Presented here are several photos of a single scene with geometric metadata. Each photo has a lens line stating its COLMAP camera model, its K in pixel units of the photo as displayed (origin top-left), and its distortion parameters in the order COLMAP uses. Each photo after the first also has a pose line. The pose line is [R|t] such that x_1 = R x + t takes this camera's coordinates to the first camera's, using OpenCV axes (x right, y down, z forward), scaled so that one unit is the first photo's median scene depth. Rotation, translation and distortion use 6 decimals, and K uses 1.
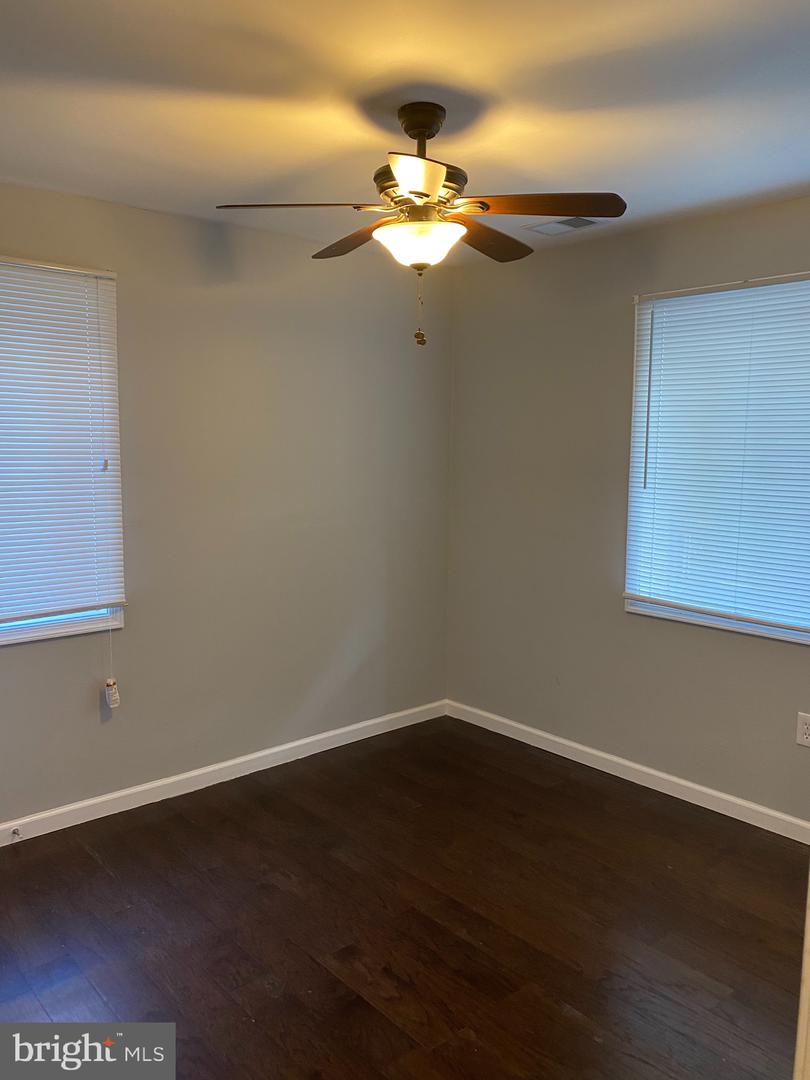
lens RADIAL K [[852.9, 0, 405.0], [0, 852.9, 540.0], [0, 0, 1]] dist [-0.016253, 0.003834]
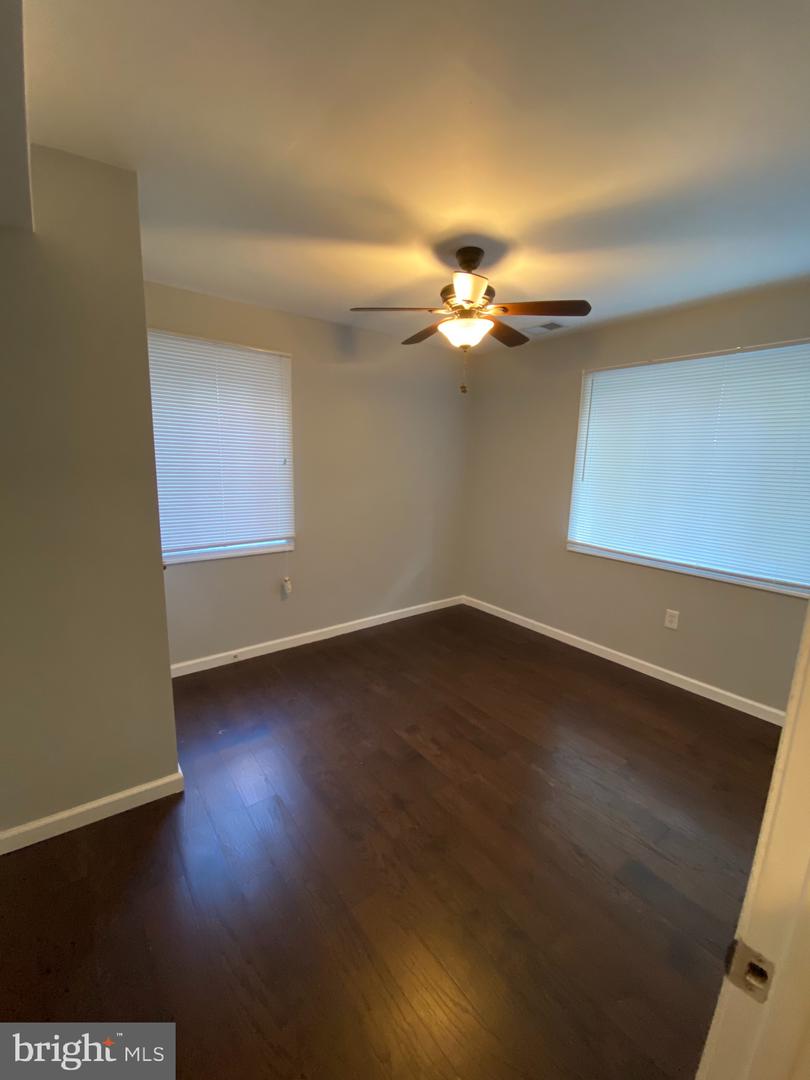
lens RADIAL K [[432.9, 0, 405.0], [0, 432.9, 540.0], [0, 0, 1]] dist [-0.000751, -0.000165]
pose [[0.998104, 0.028068, -0.054774, -0.044022], [-0.024922, 0.998046, 0.057298, 0.023984], [0.056275, -0.055824, 0.996853, 0.088662]]
